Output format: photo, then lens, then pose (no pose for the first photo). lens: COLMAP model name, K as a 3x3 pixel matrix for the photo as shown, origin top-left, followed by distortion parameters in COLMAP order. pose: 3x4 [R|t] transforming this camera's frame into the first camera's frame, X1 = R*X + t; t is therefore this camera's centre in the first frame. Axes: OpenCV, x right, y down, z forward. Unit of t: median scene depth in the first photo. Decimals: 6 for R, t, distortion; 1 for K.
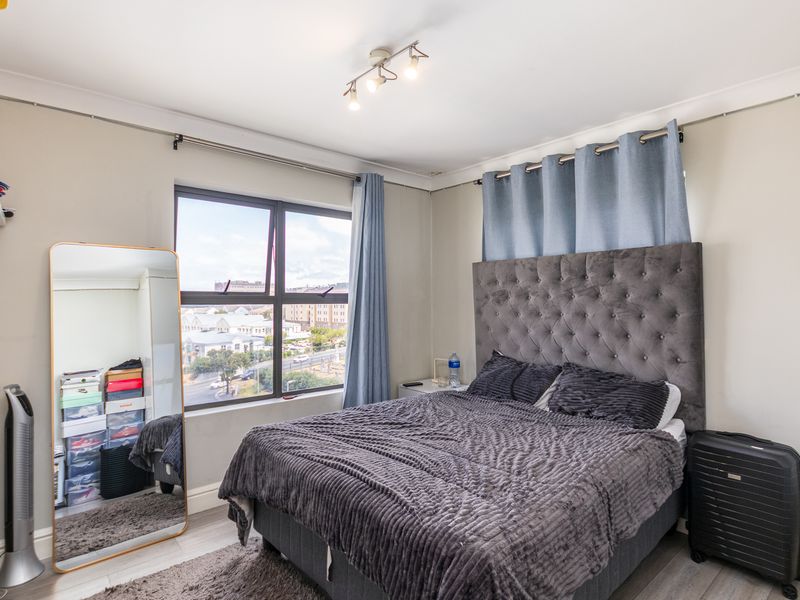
lens RADIAL K [[444.5, 0, 412.7], [0, 444.5, 298.6], [0, 0, 1]] dist [0.005130, 0.001203]
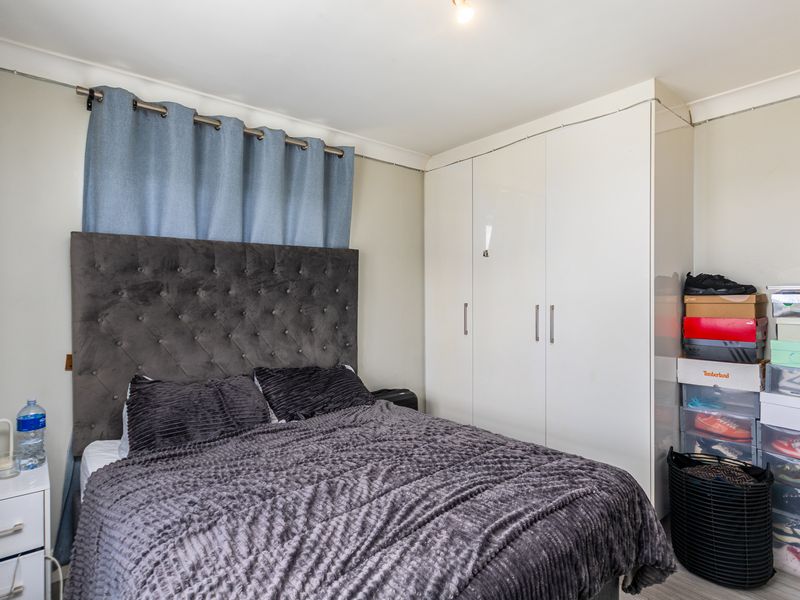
lens RADIAL K [[444.5, 0, 412.7], [0, 444.5, 298.6], [0, 0, 1]] dist [0.005130, 0.001203]
pose [[0.003309, -0.011597, 0.999927, -0.511917], [-0.001158, 0.999932, 0.011601, -0.001937], [-0.999994, -0.001196, 0.003295, 0.677907]]
